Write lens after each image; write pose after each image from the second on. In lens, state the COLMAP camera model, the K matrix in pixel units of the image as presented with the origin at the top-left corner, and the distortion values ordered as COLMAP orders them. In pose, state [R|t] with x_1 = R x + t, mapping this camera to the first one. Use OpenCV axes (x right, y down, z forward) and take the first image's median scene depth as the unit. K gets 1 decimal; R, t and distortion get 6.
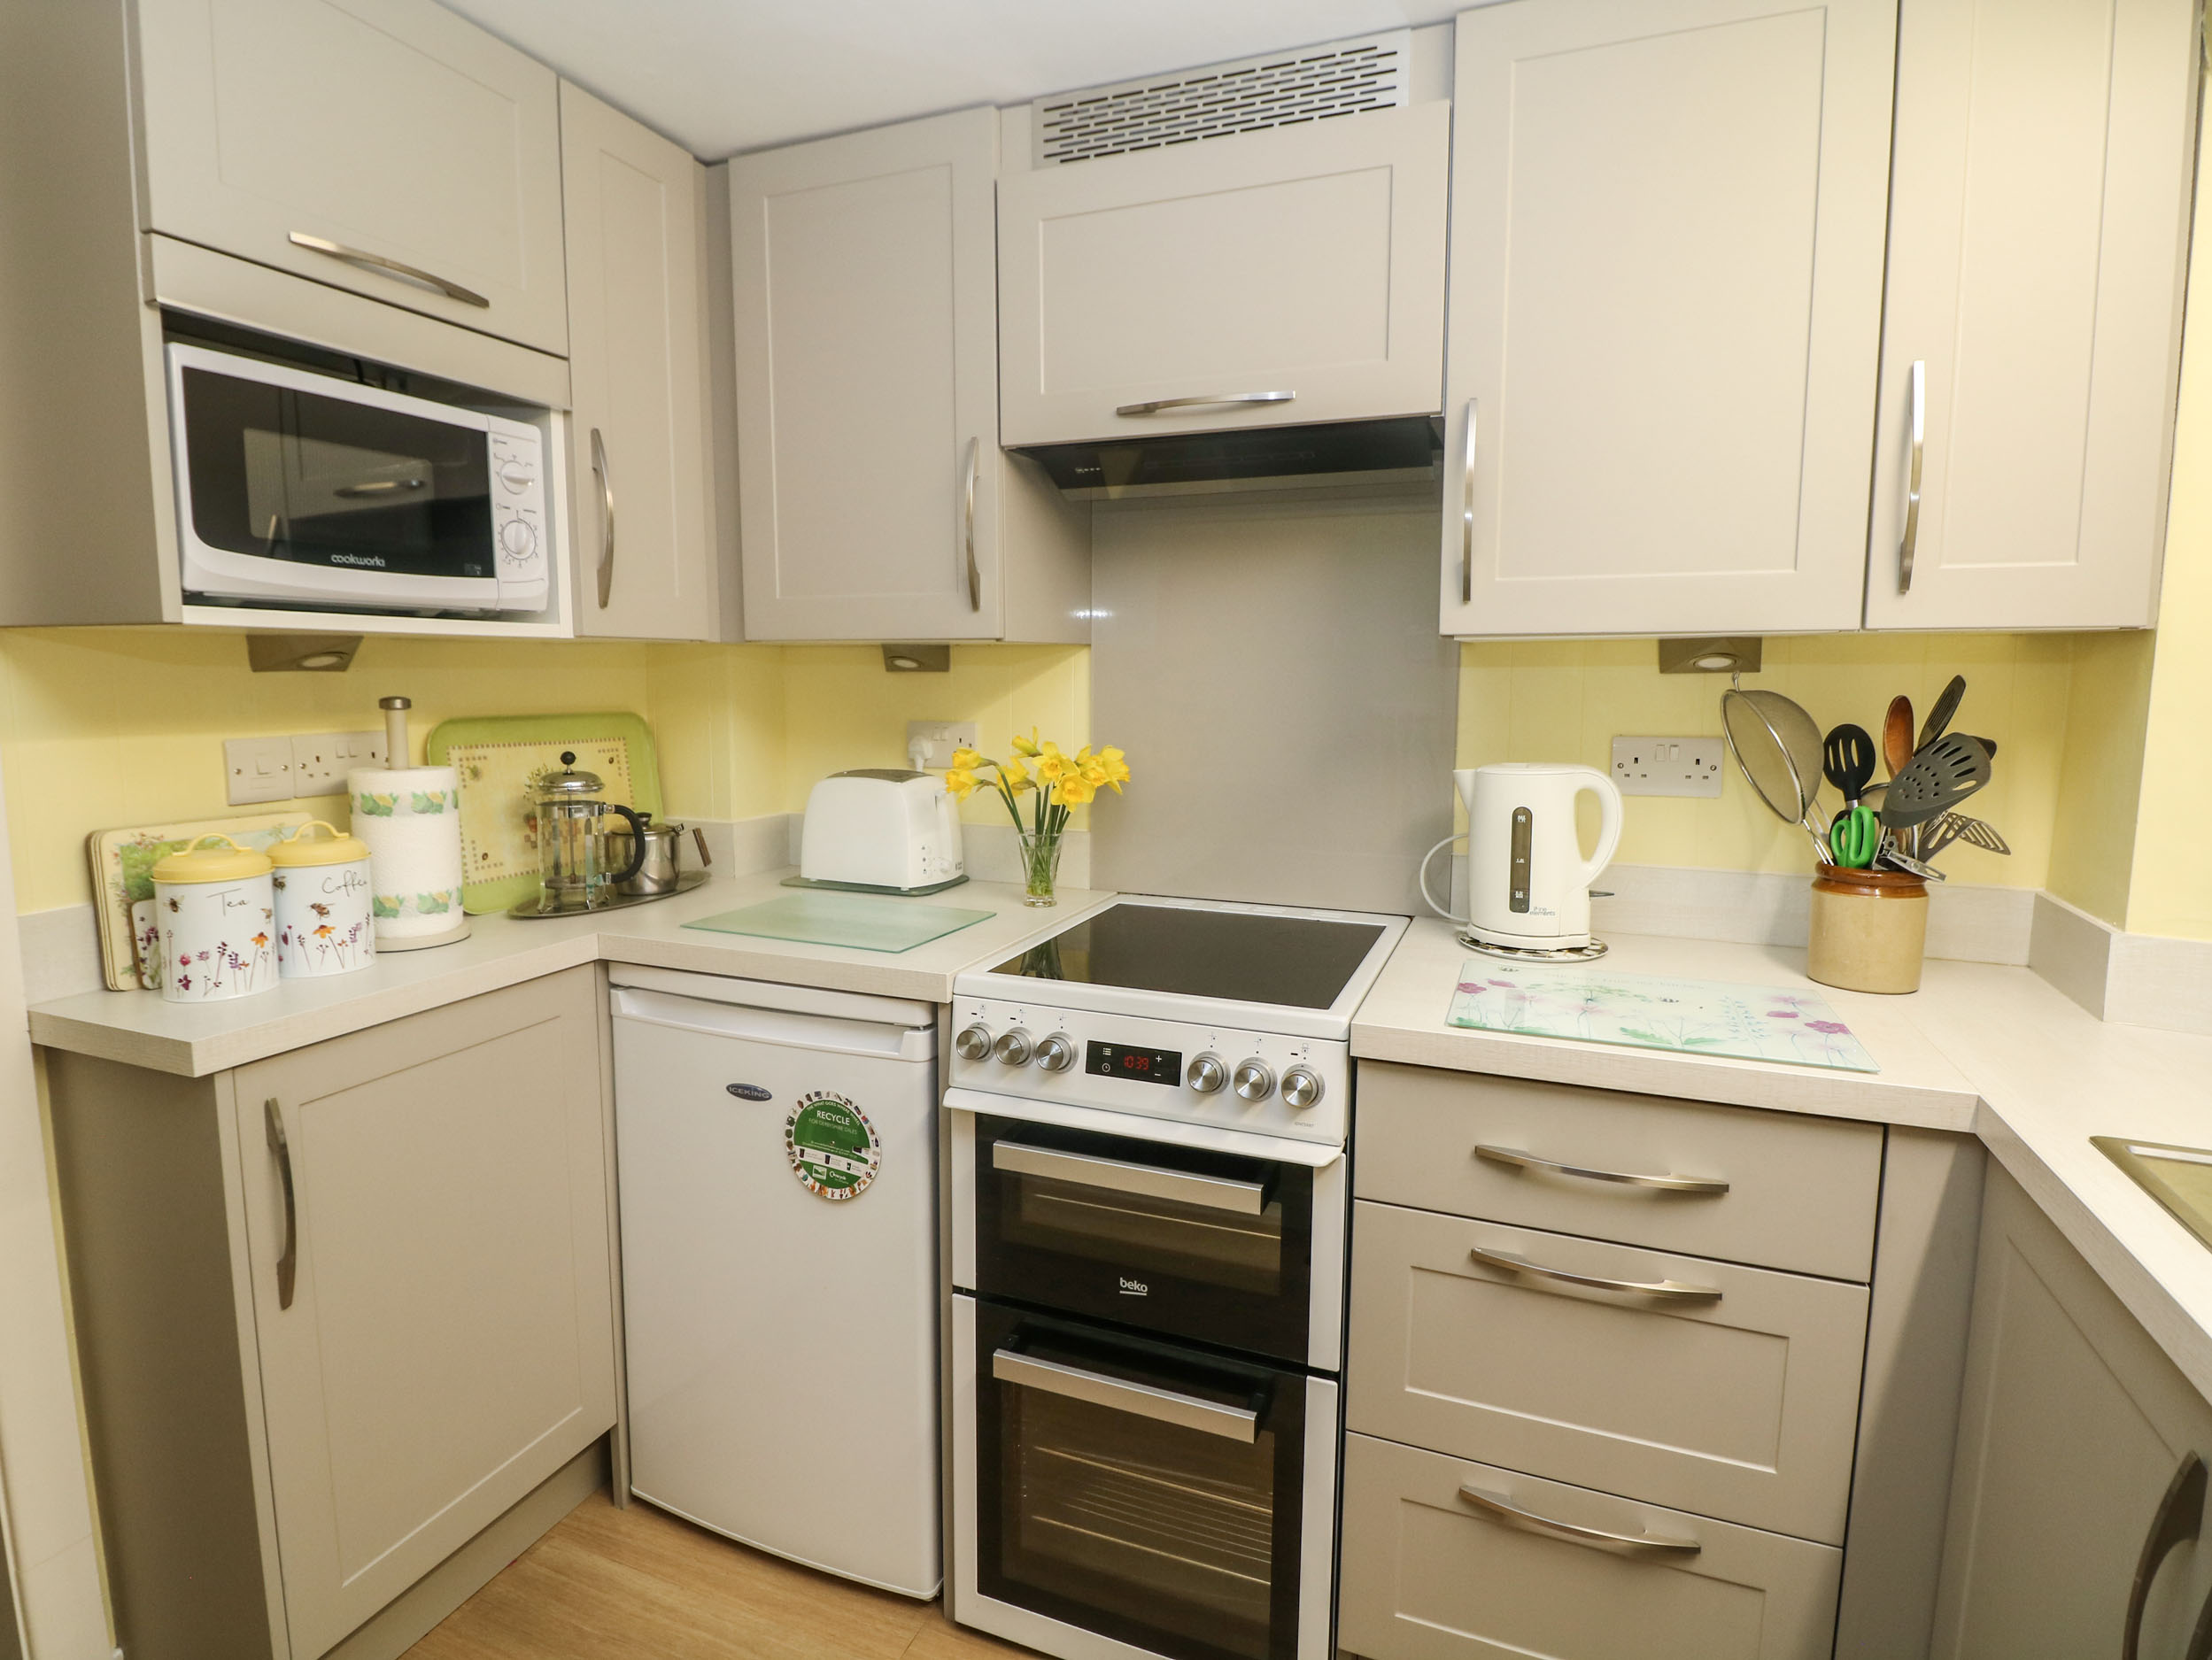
lens RADIAL K [[1151.4, 0, 1096.0], [0, 1151.4, 800.1], [0, 0, 1]] dist [-0.015233, -0.000213]
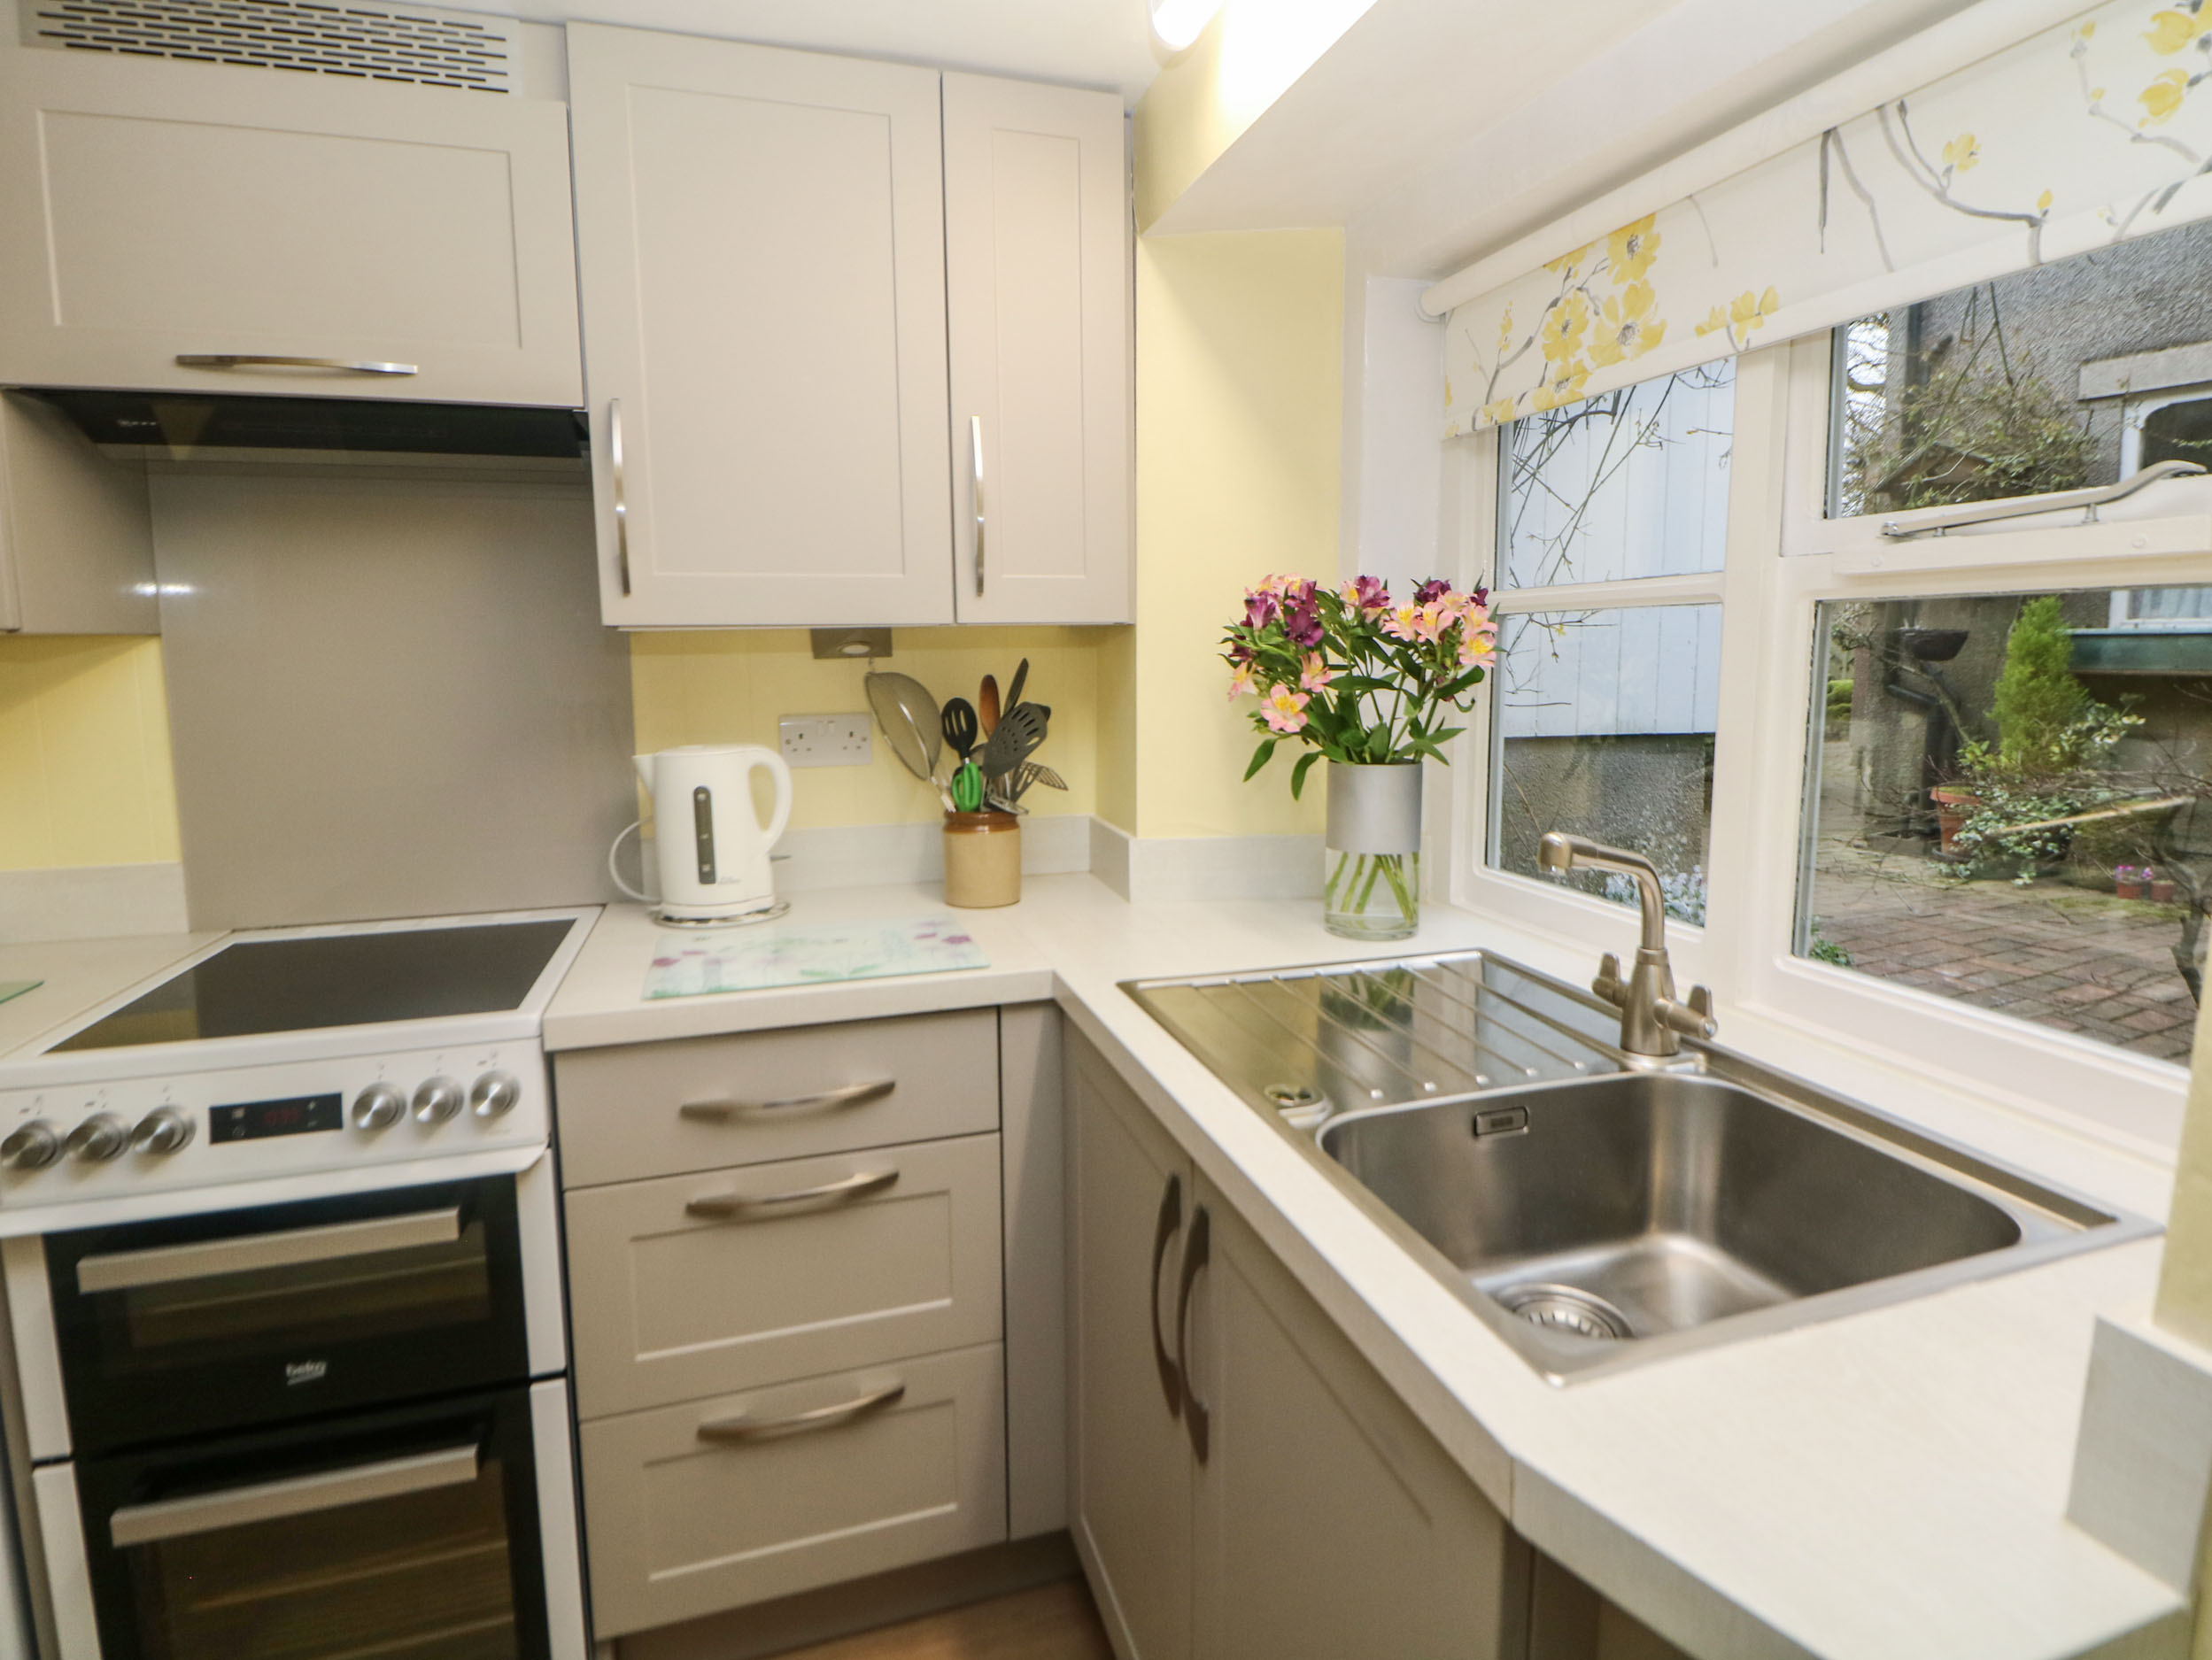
lens RADIAL K [[1150.0, 0, 1134.3], [0, 1150.0, 777.0], [0, 0, 1]] dist [0.005300, -0.014388]
pose [[0.763298, -0.081163, 0.640928, -0.008274], [0.082156, 0.996217, 0.028314, 0.000056], [-0.640802, 0.031044, 0.767079, -0.088281]]
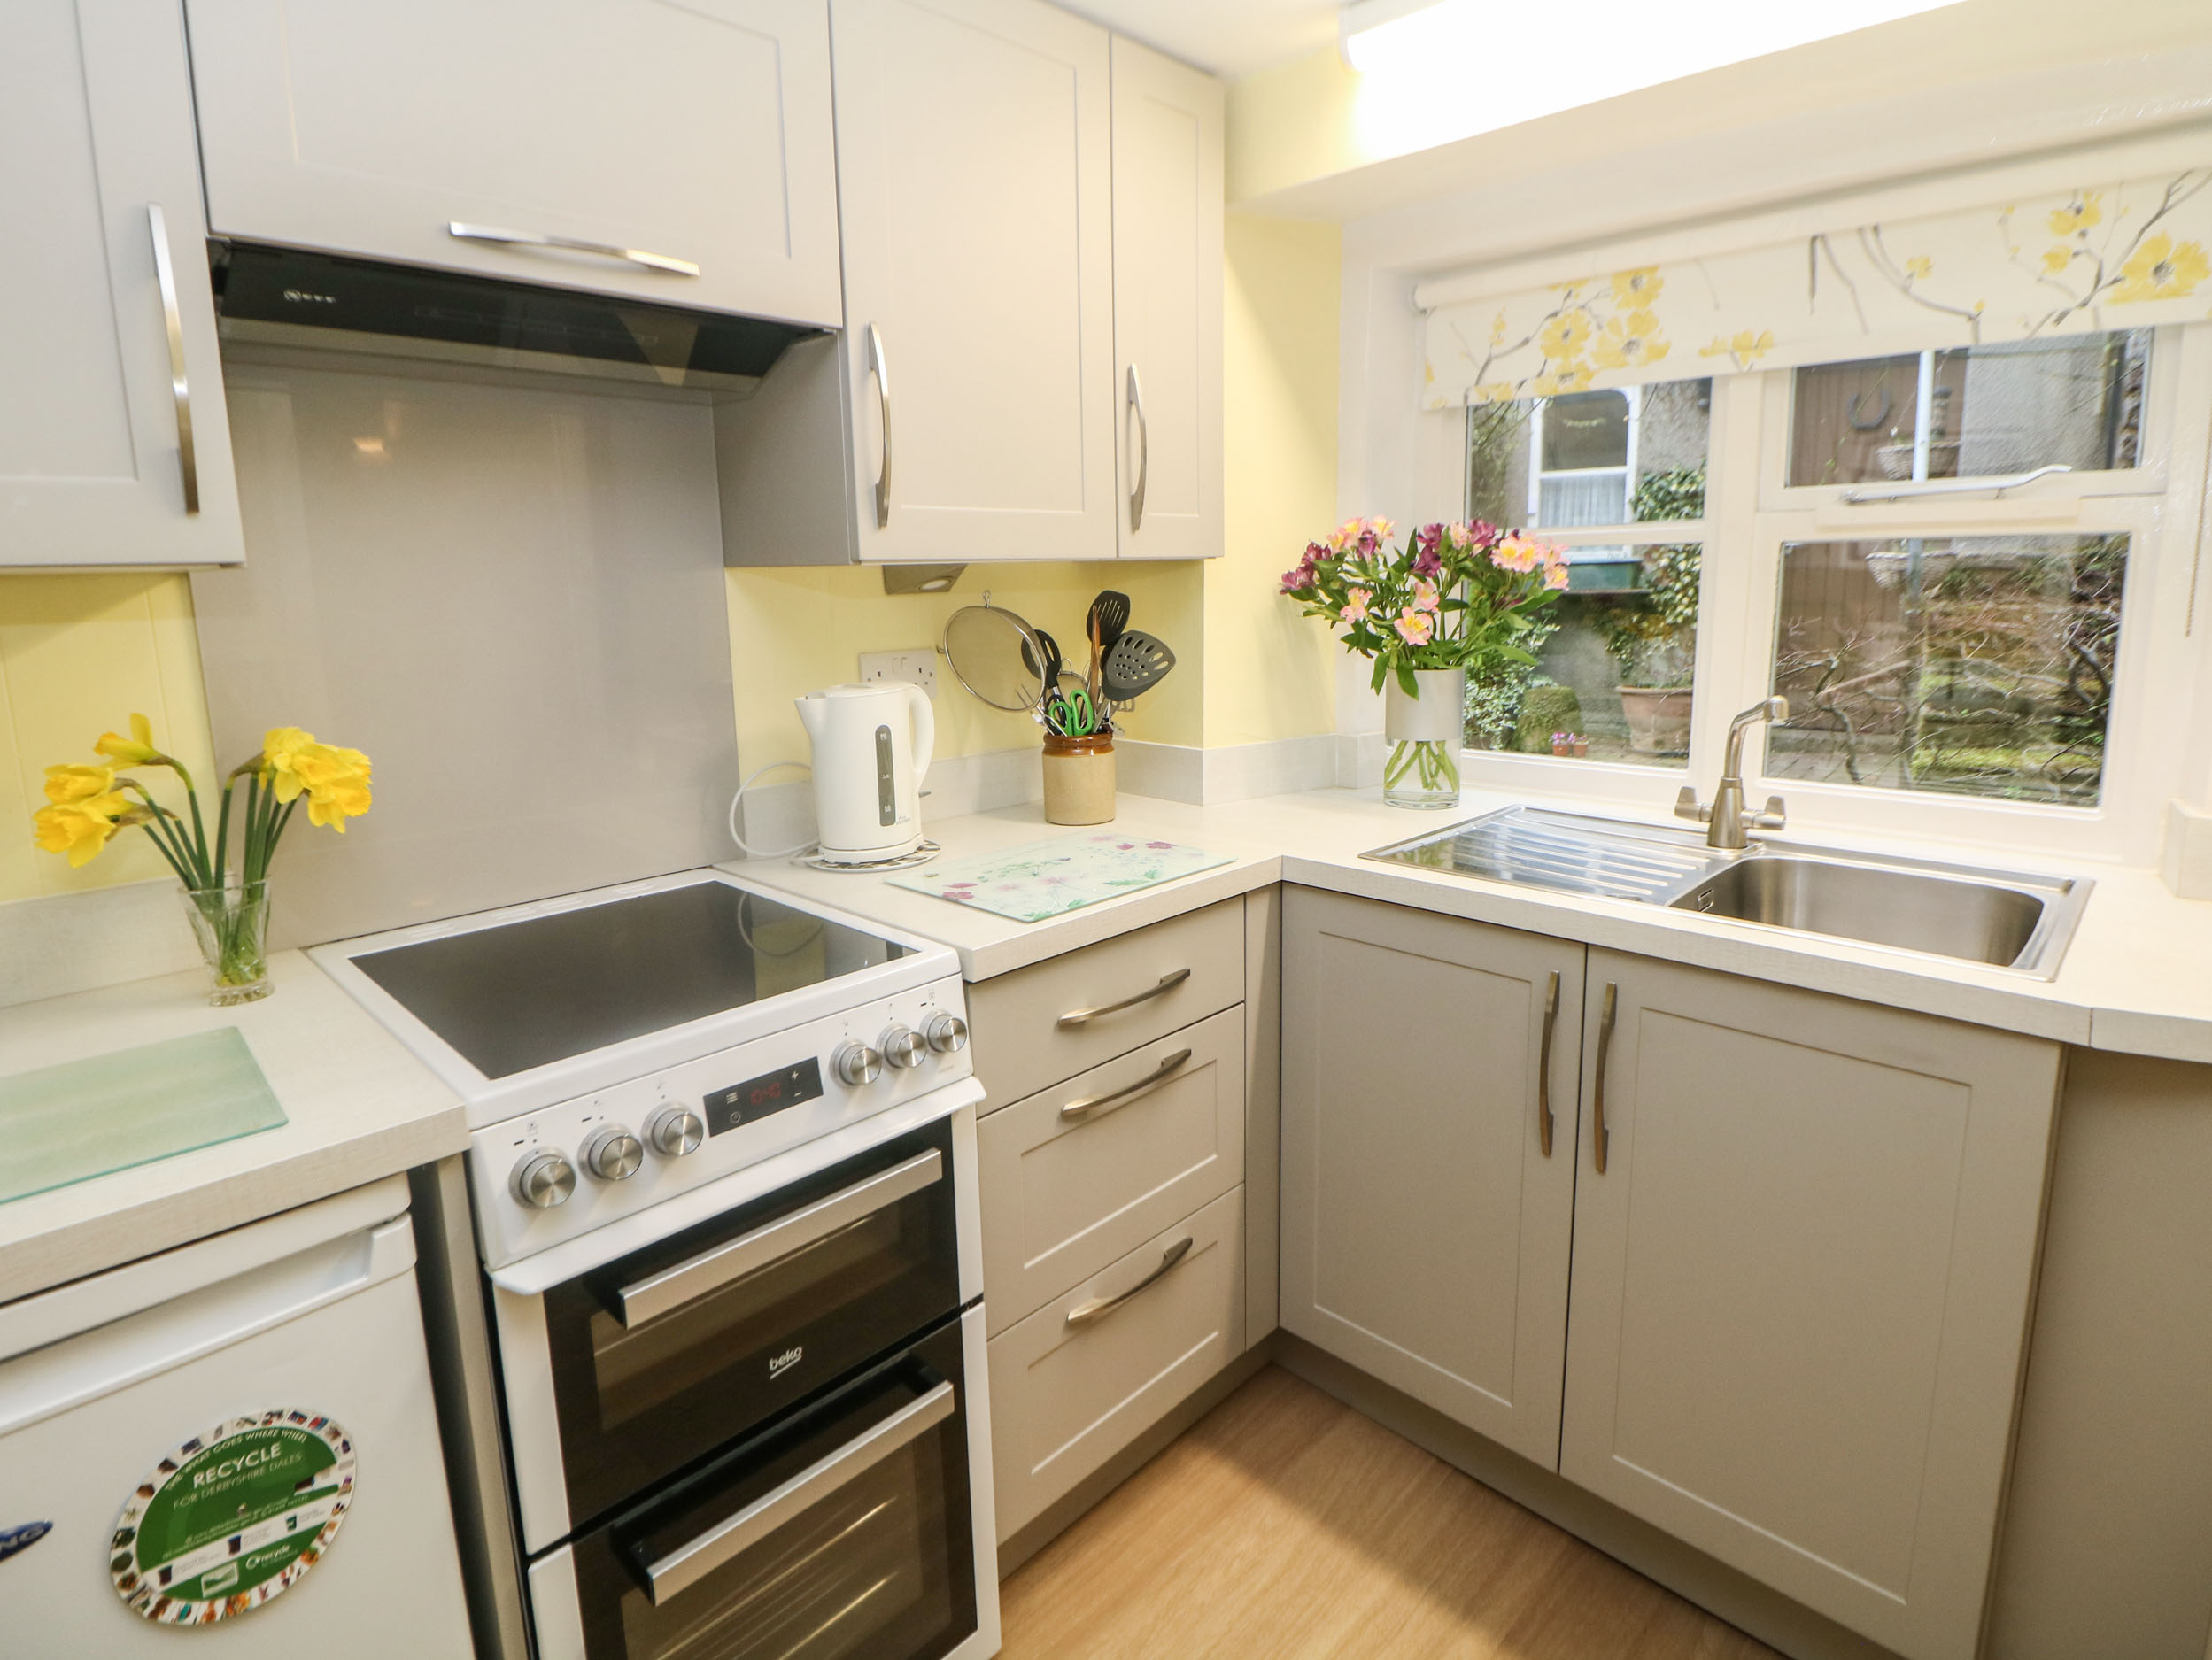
lens RADIAL K [[1151.8, 0, 1109.6], [0, 1151.8, 771.5], [0, 0, 1]] dist [0.004746, -0.016056]
pose [[0.370124, -0.164151, 0.914364, -0.559178], [0.123135, 0.984249, 0.126853, -0.065388], [-0.920785, 0.065639, 0.384507, 0.436385]]
